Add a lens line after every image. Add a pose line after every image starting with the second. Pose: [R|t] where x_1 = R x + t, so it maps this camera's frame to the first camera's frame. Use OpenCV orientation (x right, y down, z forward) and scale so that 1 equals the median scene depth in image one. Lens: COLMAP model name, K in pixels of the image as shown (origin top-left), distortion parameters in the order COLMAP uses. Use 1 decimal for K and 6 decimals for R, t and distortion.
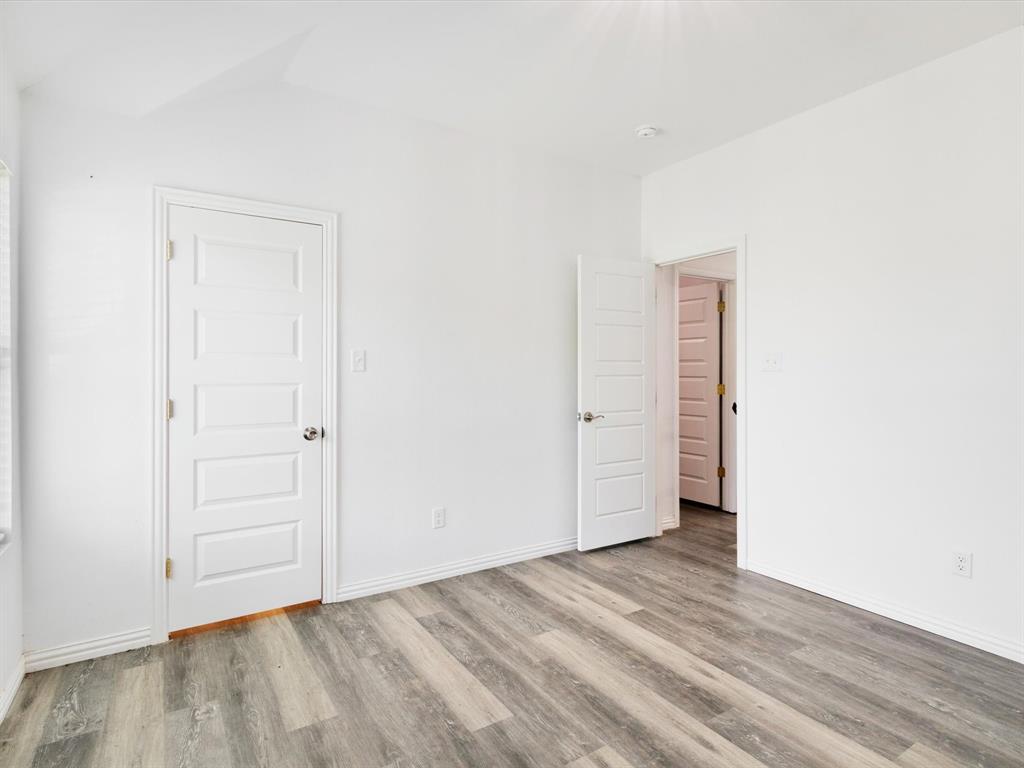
lens RADIAL K [[528.6, 0, 511.8], [0, 528.6, 378.3], [0, 0, 1]] dist [-0.001025, -0.000745]
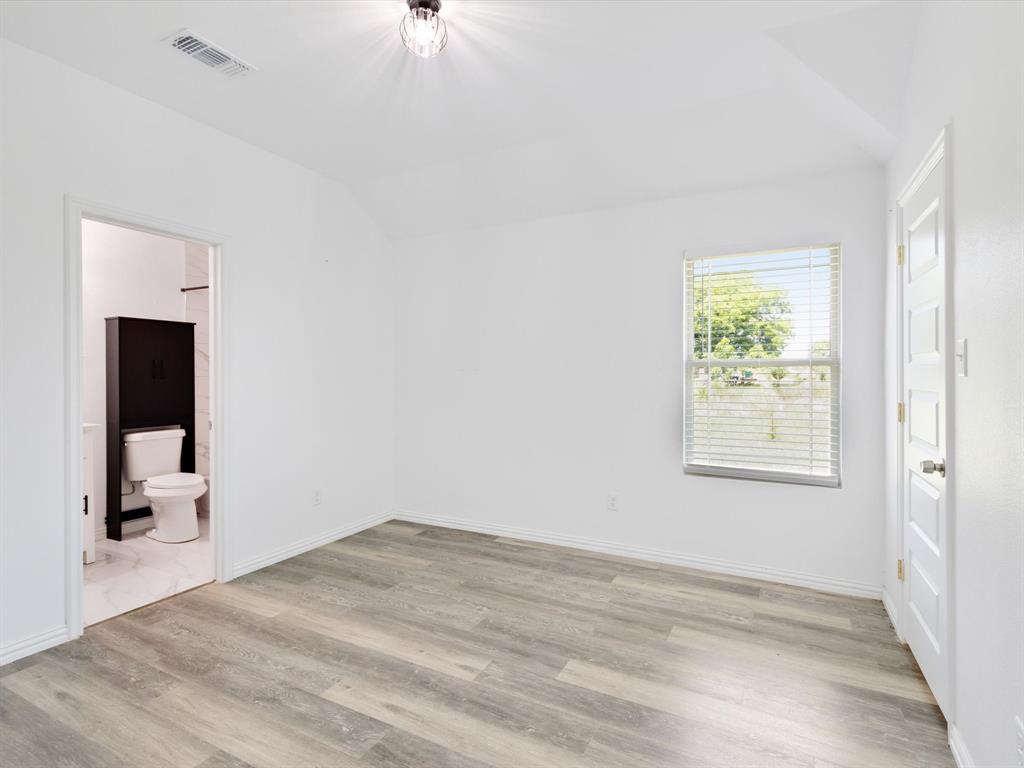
lens RADIAL K [[528.6, 0, 509.9], [0, 528.6, 377.7], [0, 0, 1]] dist [-0.001025, -0.000745]
pose [[-0.865041, 0.004718, -0.501679, 0.649475], [-0.004787, 0.999833, 0.017657, -0.032486], [0.501678, 0.017675, -0.864874, 1.901083]]
